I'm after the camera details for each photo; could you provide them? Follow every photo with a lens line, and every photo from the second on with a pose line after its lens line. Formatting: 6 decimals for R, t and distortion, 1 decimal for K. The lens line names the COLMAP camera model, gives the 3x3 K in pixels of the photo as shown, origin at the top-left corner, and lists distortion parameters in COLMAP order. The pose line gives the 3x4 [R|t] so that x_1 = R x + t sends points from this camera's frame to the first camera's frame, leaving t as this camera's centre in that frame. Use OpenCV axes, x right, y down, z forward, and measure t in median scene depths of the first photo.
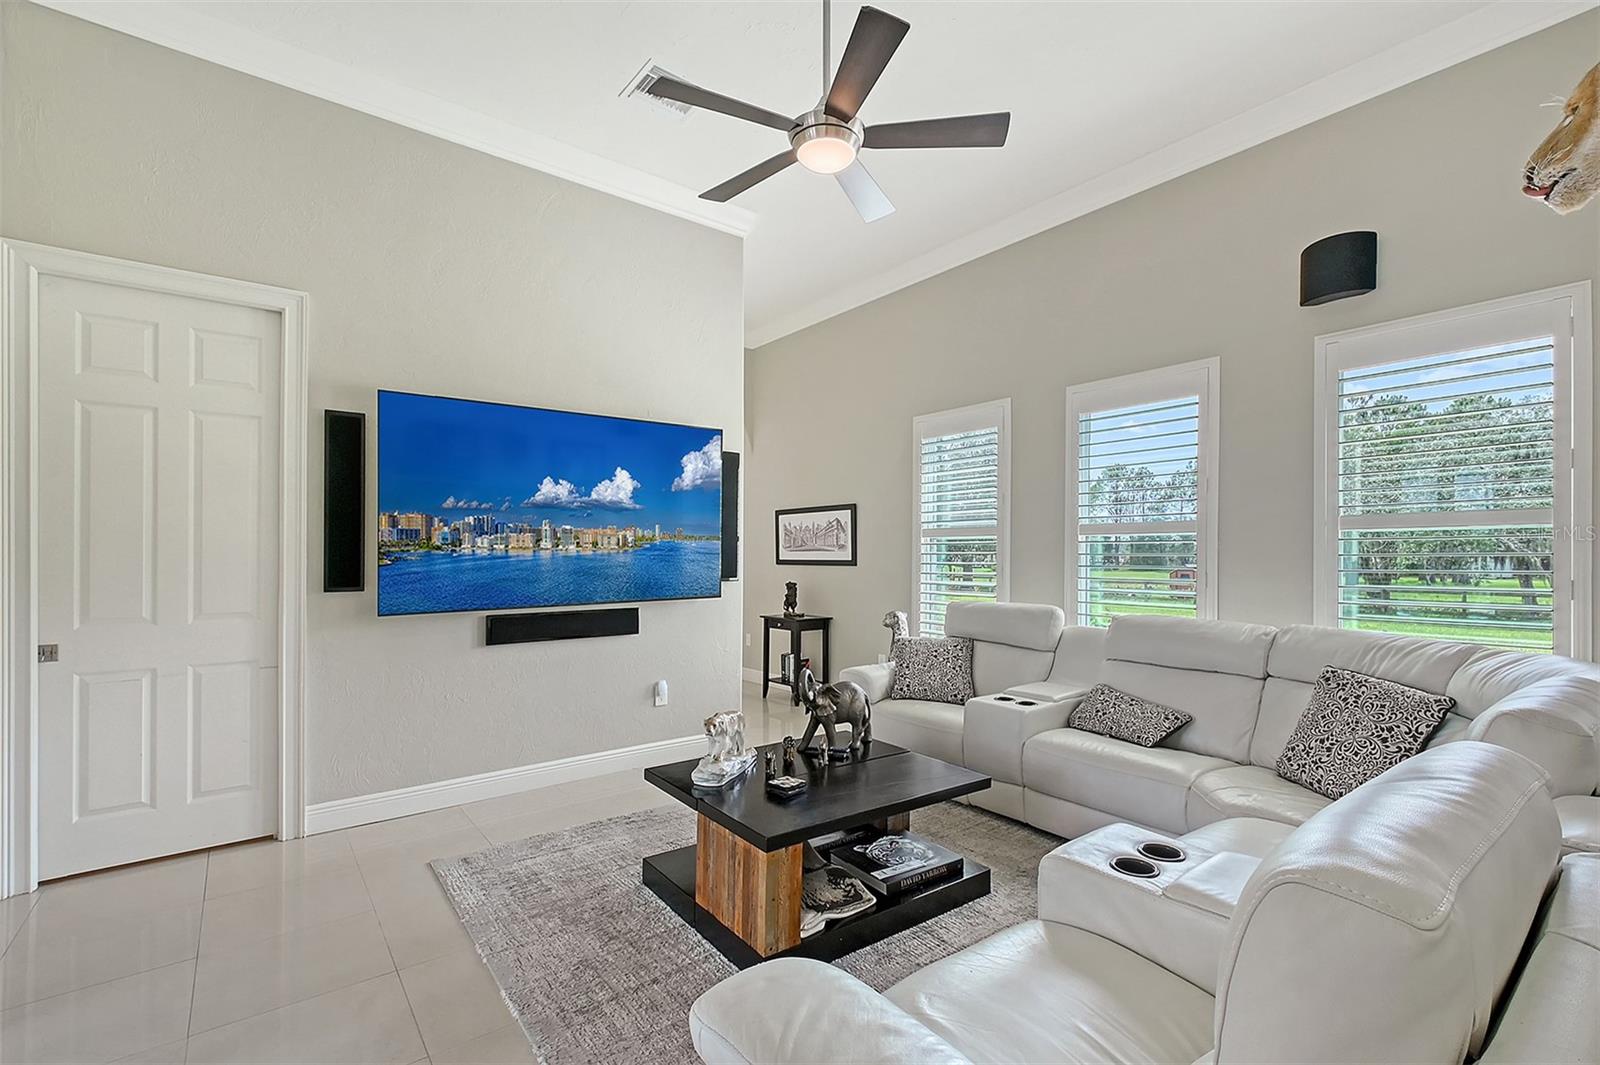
lens RADIAL K [[729.6, 0, 803.3], [0, 729.6, 537.9], [0, 0, 1]] dist [0.000989, -0.000410]
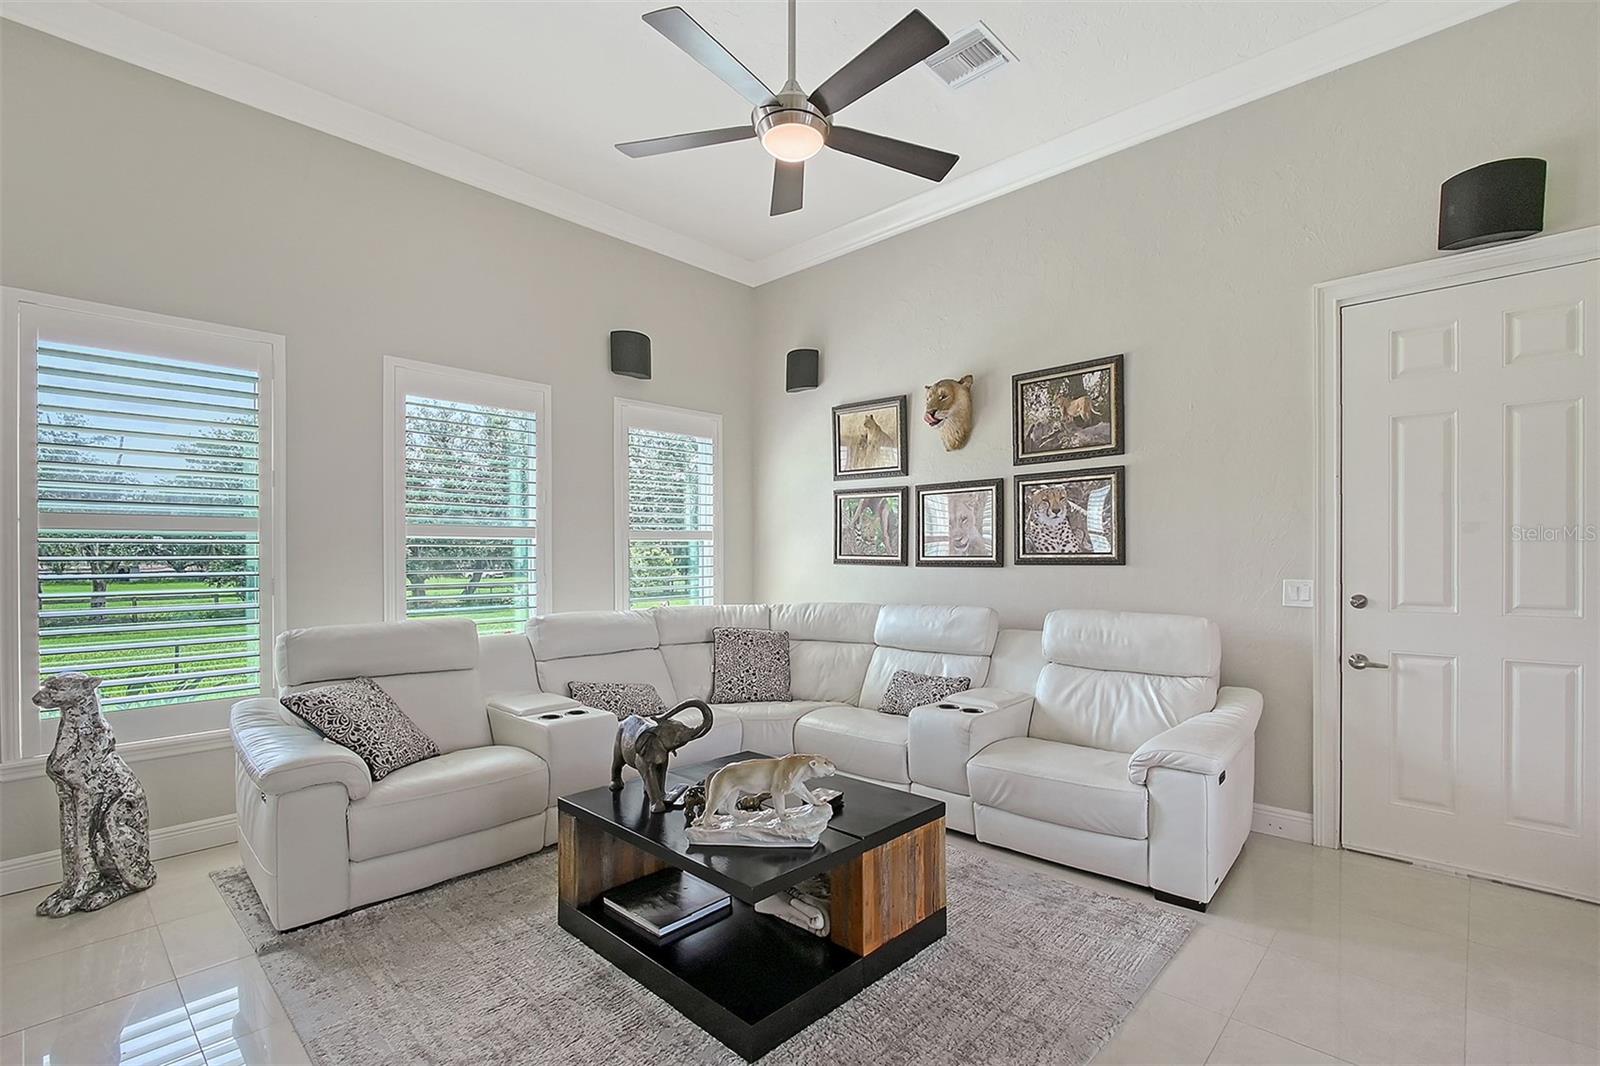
lens RADIAL K [[729.6, 0, 817.2], [0, 729.6, 562.3], [0, 0, 1]] dist [0.000989, -0.000410]
pose [[-0.175850, -0.011174, 0.984354, -0.712024], [-0.016517, 0.999828, 0.008399, 0.015114], [-0.984278, -0.014781, -0.176004, 0.872639]]
